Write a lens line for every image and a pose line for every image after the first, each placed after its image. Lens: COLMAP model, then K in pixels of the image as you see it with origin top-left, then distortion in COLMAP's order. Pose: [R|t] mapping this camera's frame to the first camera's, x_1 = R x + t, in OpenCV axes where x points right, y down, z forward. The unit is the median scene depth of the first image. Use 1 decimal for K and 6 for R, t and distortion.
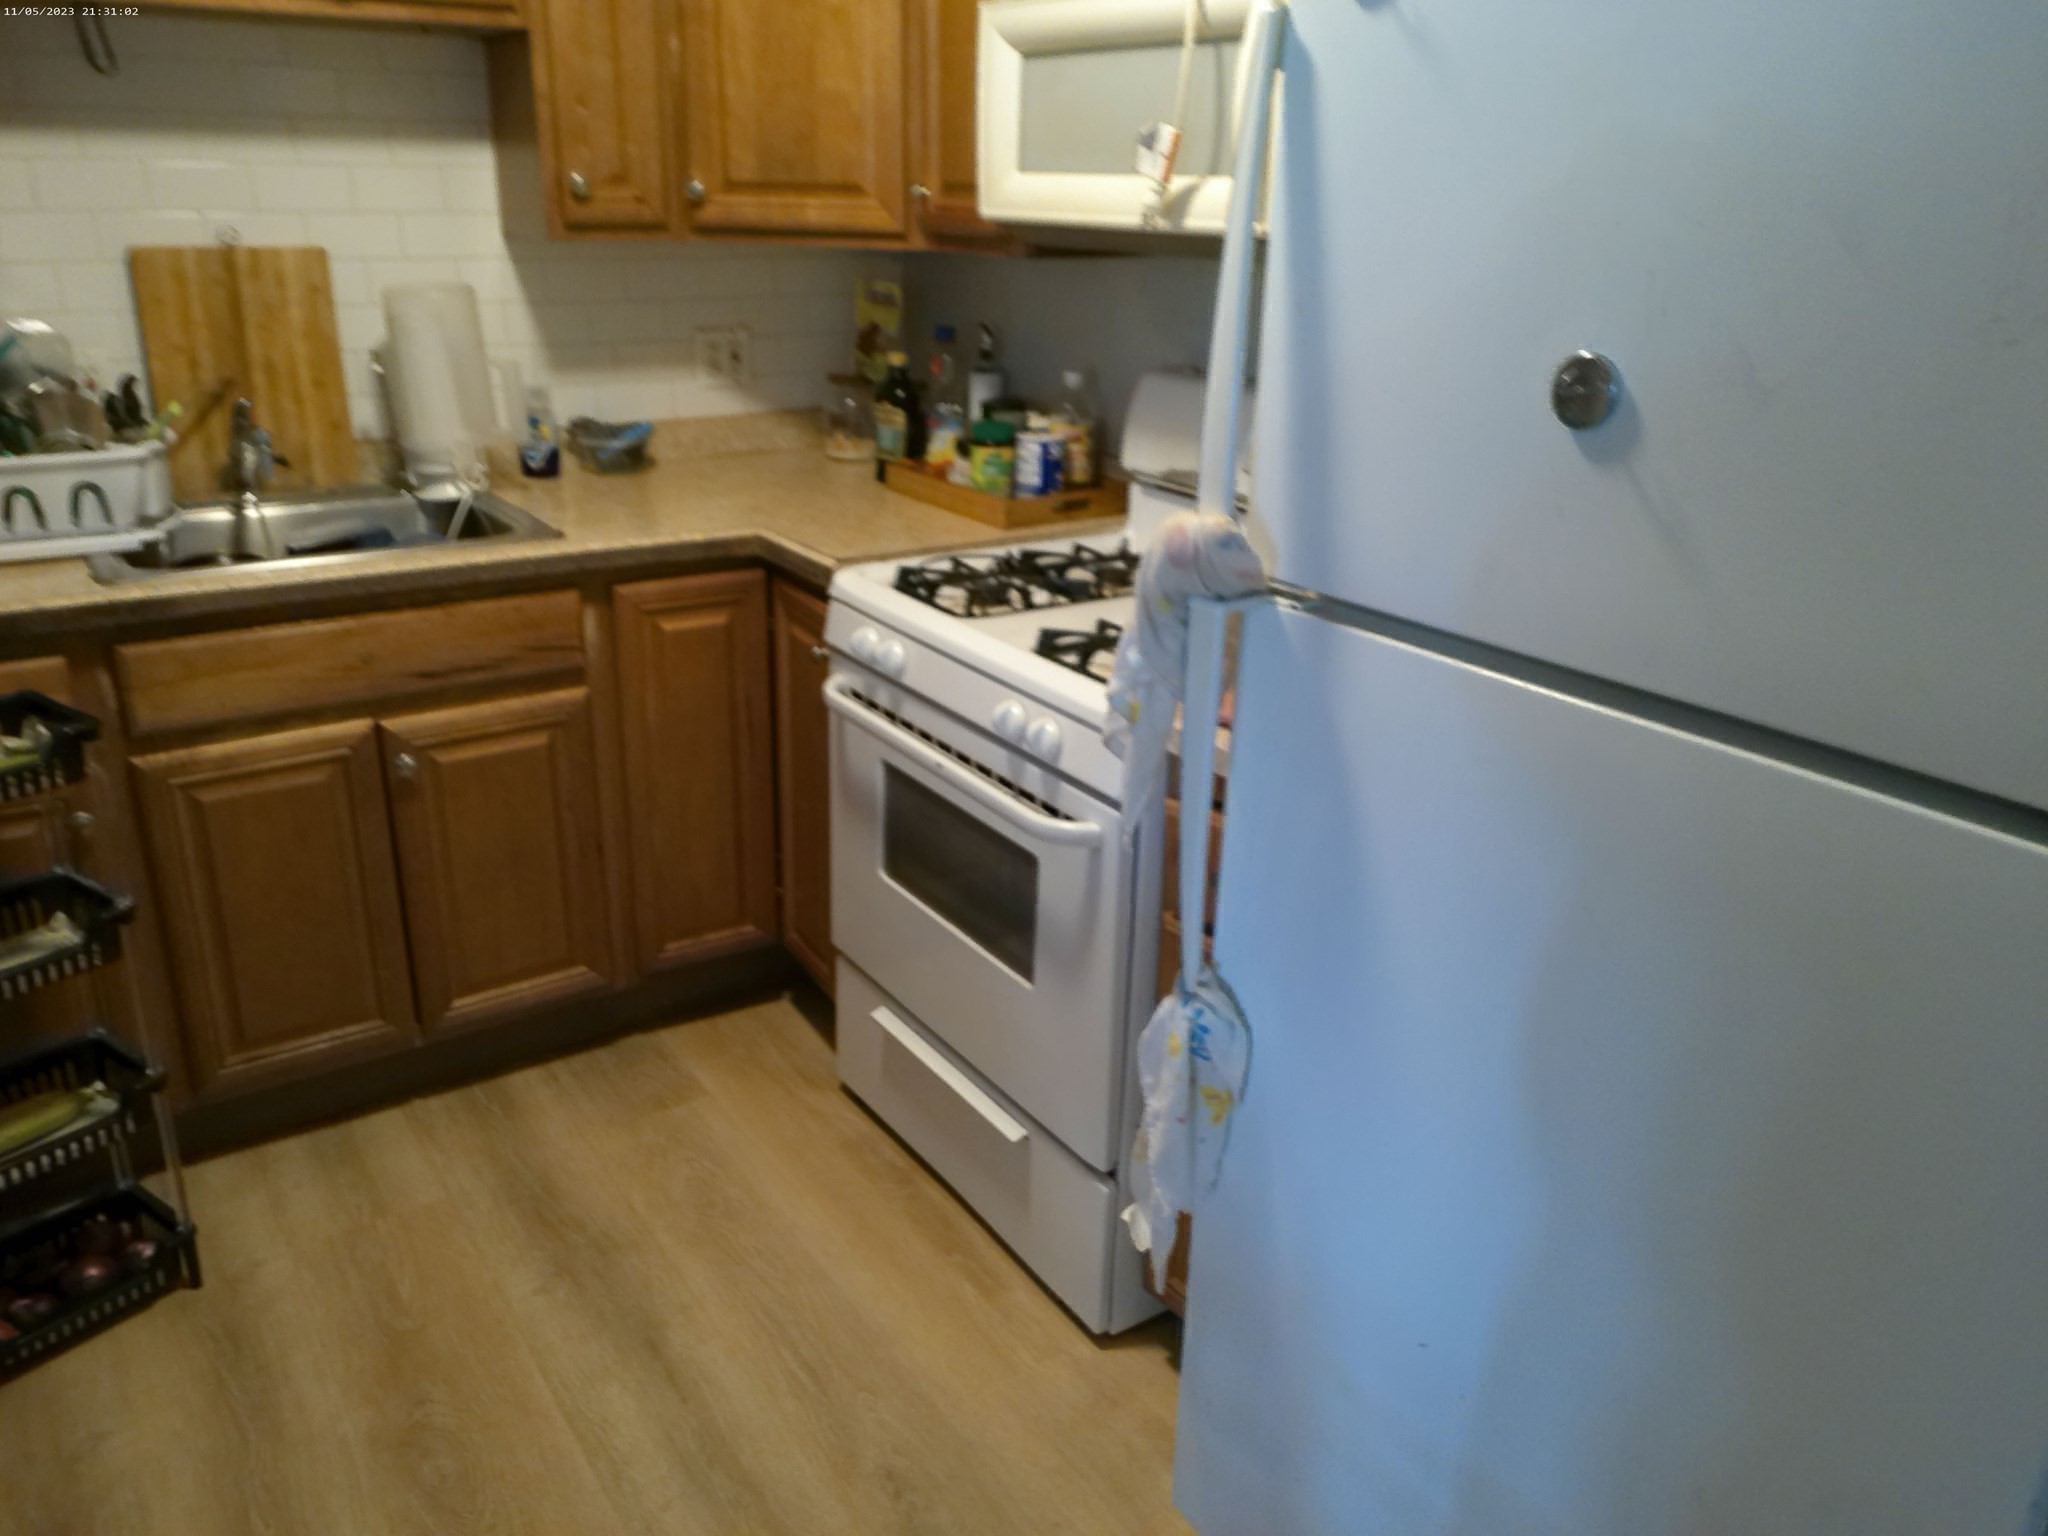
lens RADIAL K [[1543.2, 0, 1042.6], [0, 1543.2, 740.2], [0, 0, 1]] dist [0.043942, -0.035331]
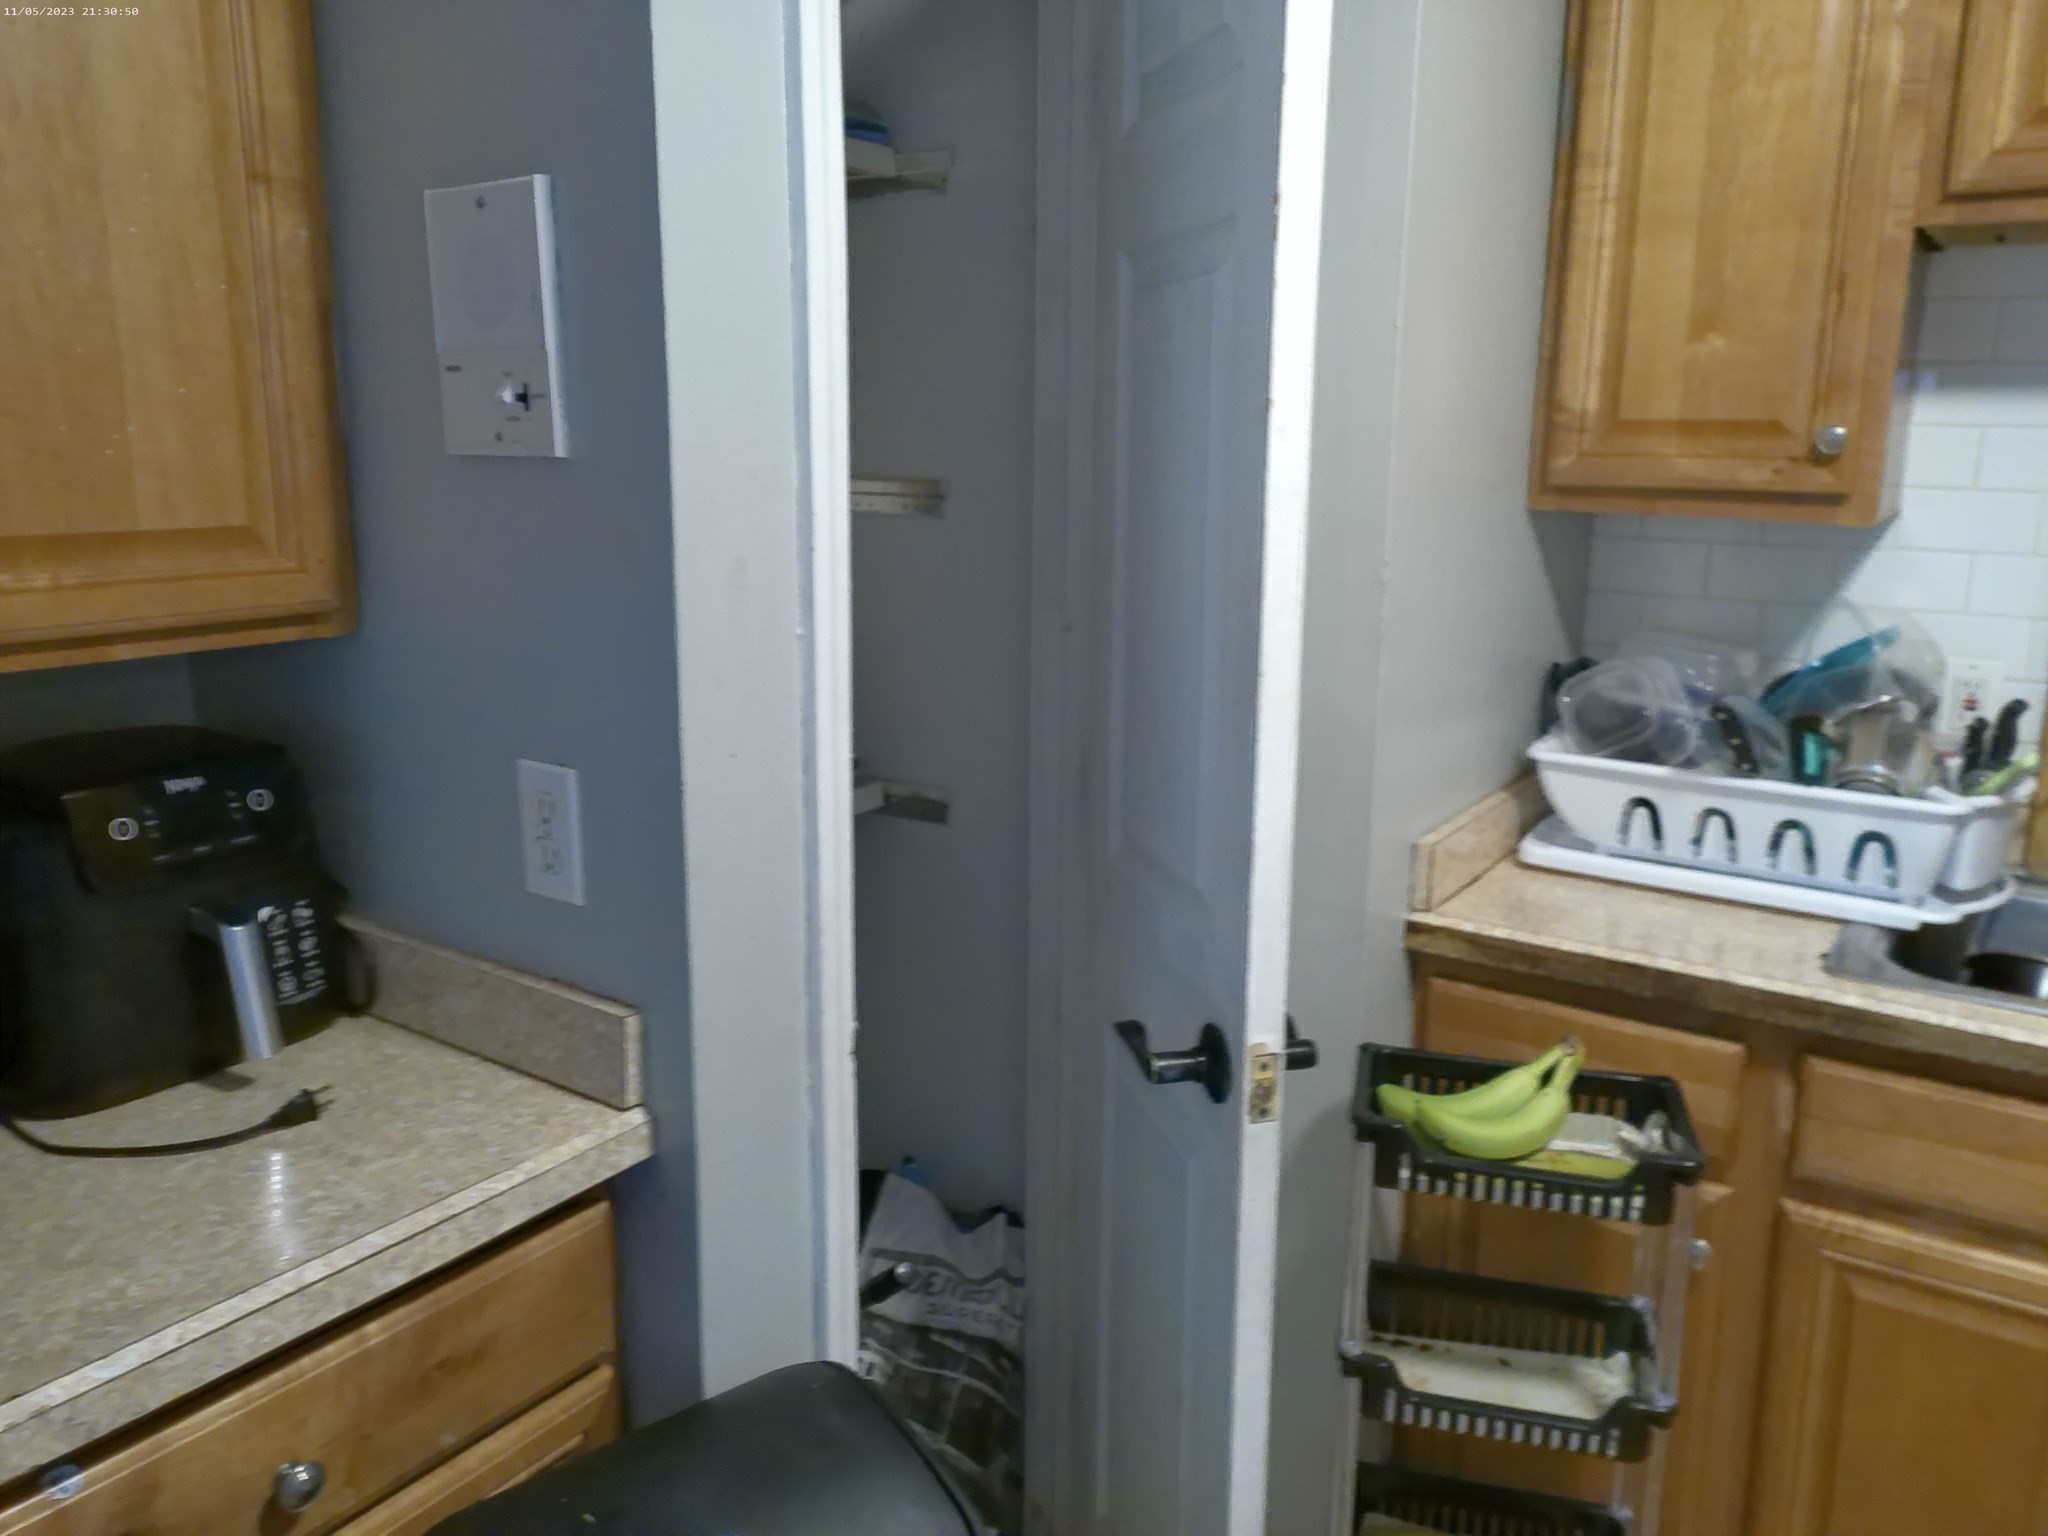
lens RADIAL K [[1532.2, 0, 1044.7], [0, 1532.2, 750.2], [0, 0, 1]] dist [0.079566, -0.106276]
pose [[0.364860, 0.180322, -0.913434, -0.066281], [-0.314073, 0.947400, 0.061575, -0.109810], [0.876490, 0.264419, 0.402303, 0.294485]]
